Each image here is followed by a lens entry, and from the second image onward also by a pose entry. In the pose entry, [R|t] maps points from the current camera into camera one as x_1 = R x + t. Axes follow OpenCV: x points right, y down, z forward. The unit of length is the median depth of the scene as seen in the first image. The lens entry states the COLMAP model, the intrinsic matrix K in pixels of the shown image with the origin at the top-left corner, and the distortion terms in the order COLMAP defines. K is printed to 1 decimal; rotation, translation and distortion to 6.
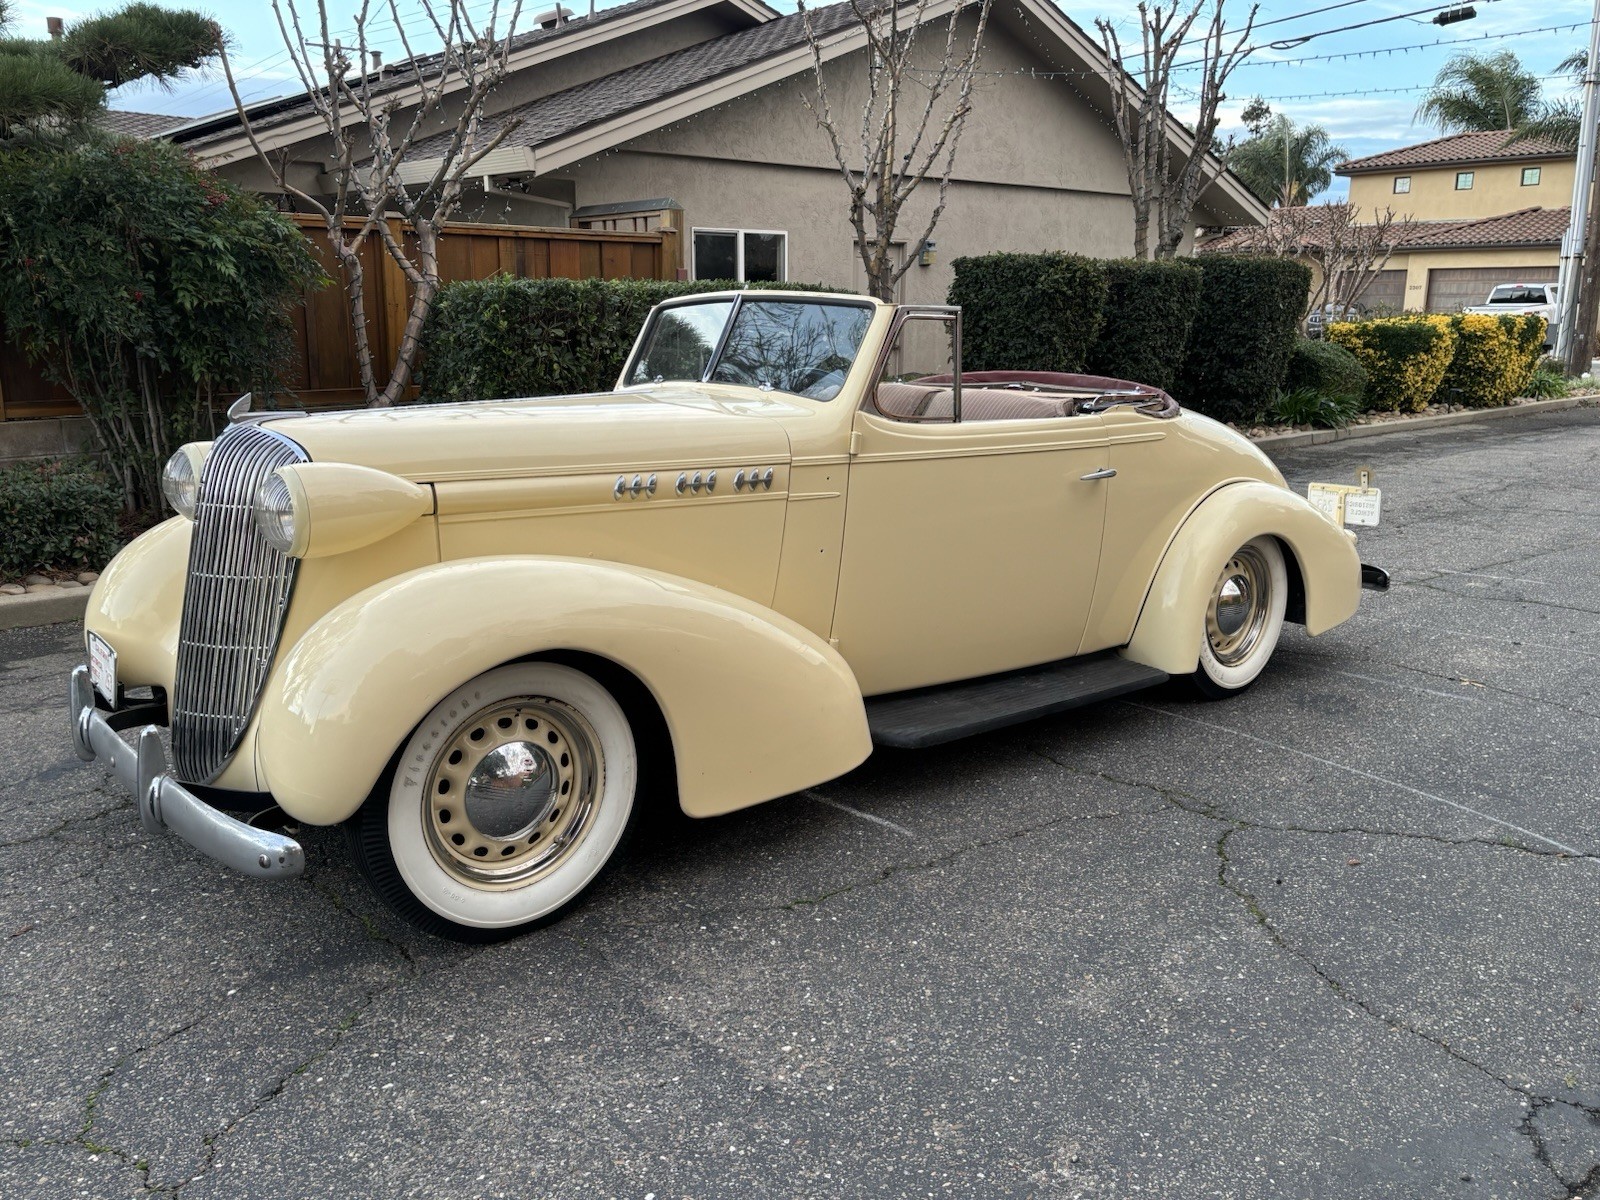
lens RADIAL K [[1290.9, 0, 801.0], [0, 1290.9, 591.0], [0, 0, 1]] dist [0.038454, -0.030557]
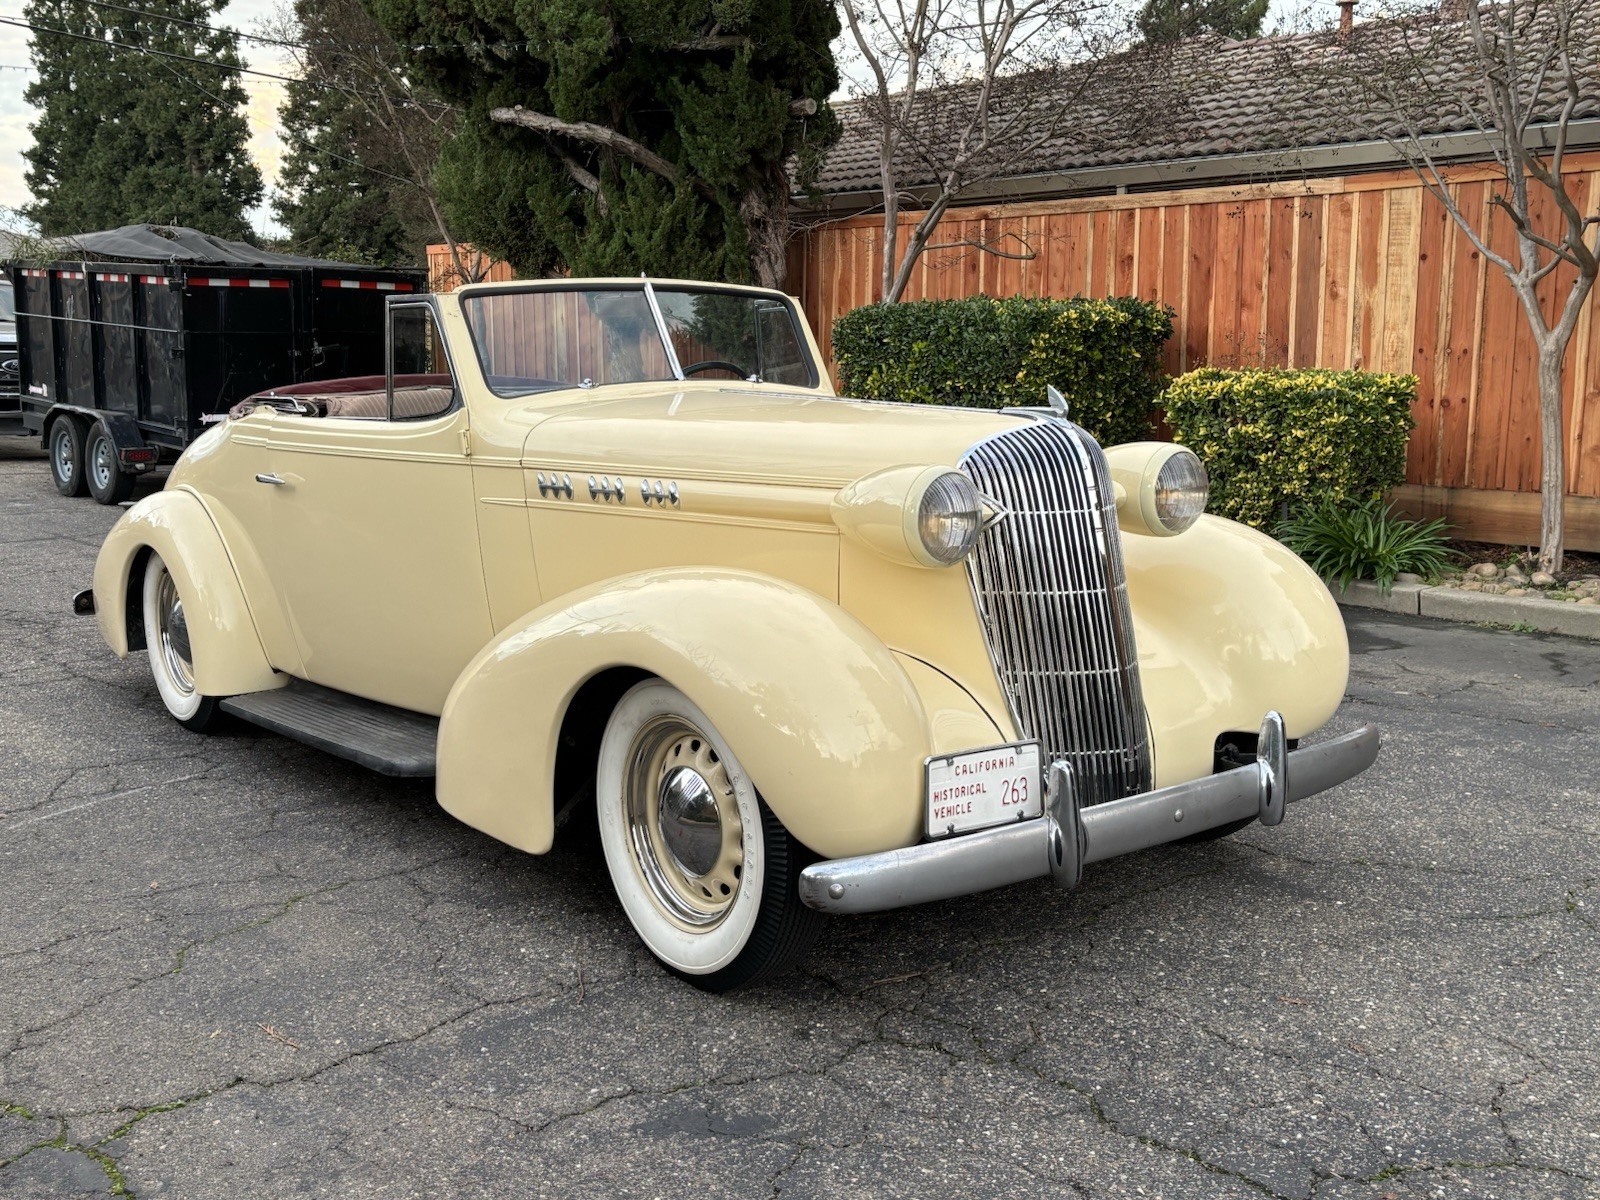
lens RADIAL K [[1667.1, 0, 797.7], [0, 1667.1, 598.9], [0, 0, 1]] dist [0.019158, 0.000000]
pose [[0.027799, -0.157747, 0.987088, -0.414072], [0.214972, 0.965308, 0.148212, -0.056888], [-0.976225, 0.208076, 0.060746, 0.300201]]
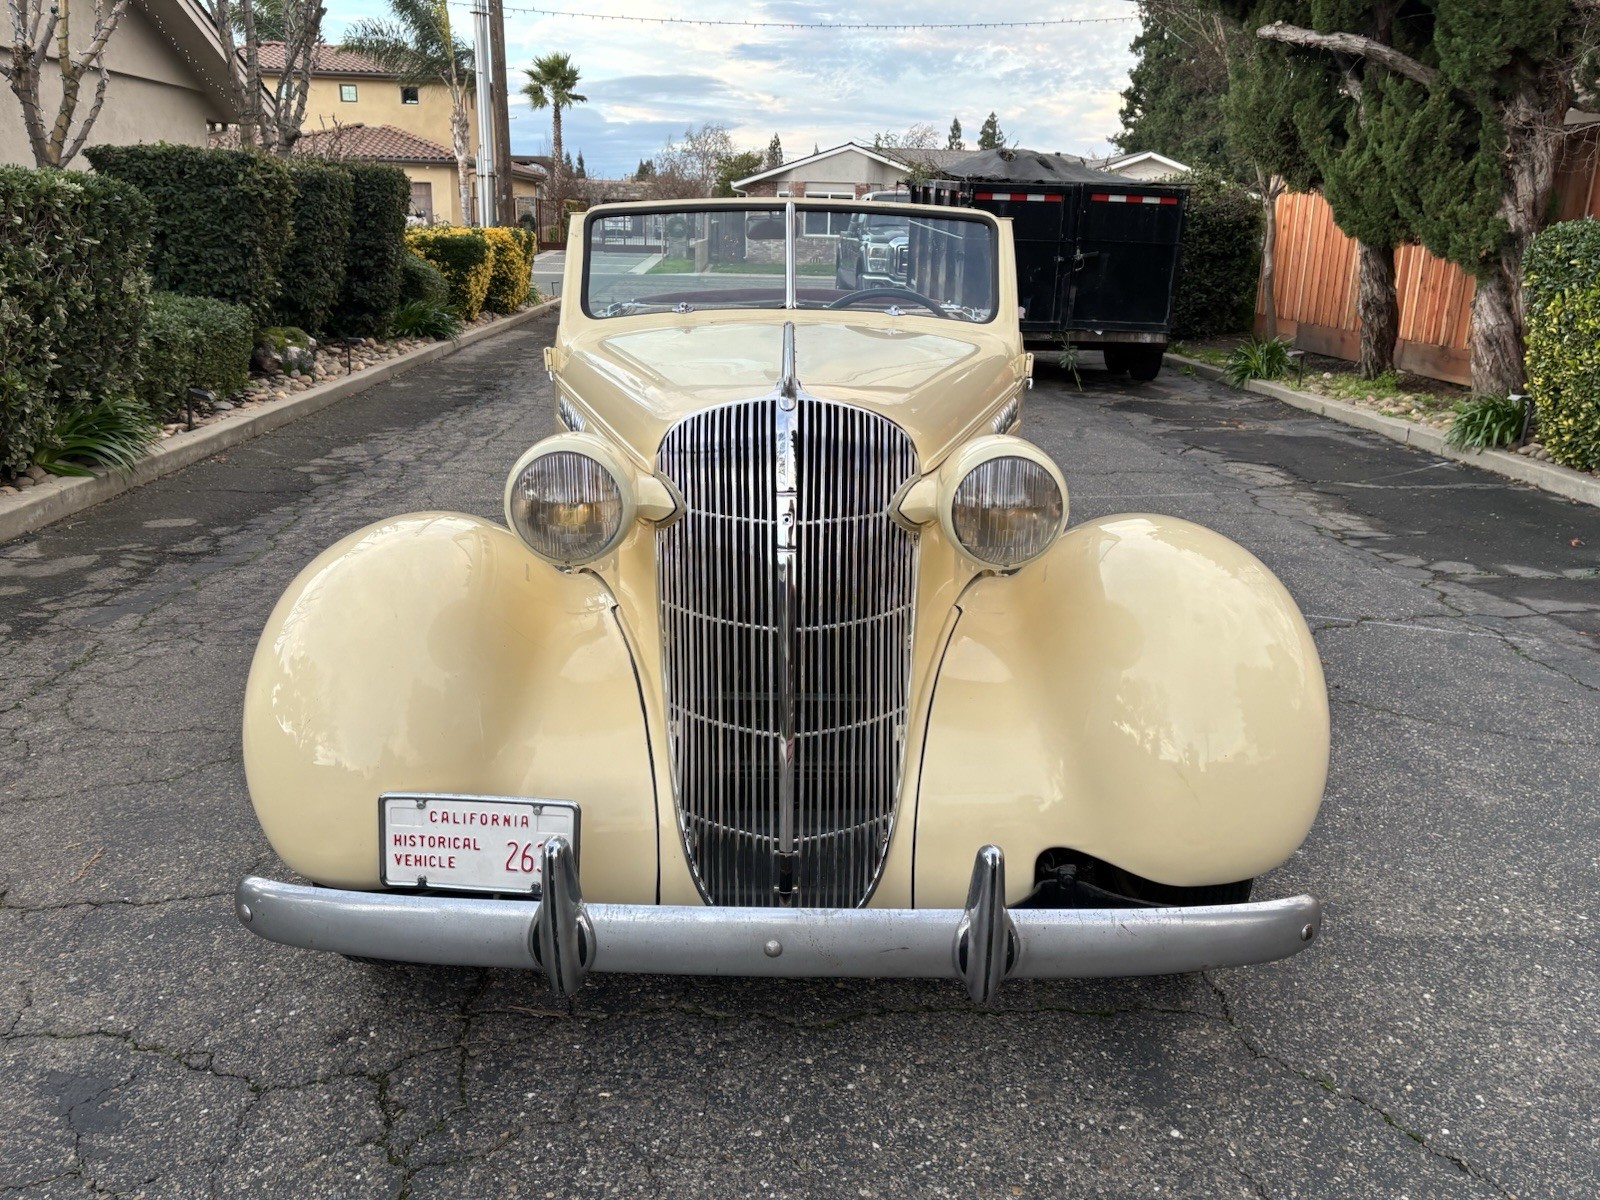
lens RADIAL K [[1290.9, 0, 807.1], [0, 1290.9, 589.9], [0, 0, 1]] dist [0.038454, -0.030557]
pose [[0.653517, -0.194033, 0.731619, -0.245543], [0.145888, 0.980750, 0.129791, -0.030339], [-0.742719, 0.021914, 0.669244, 0.148323]]
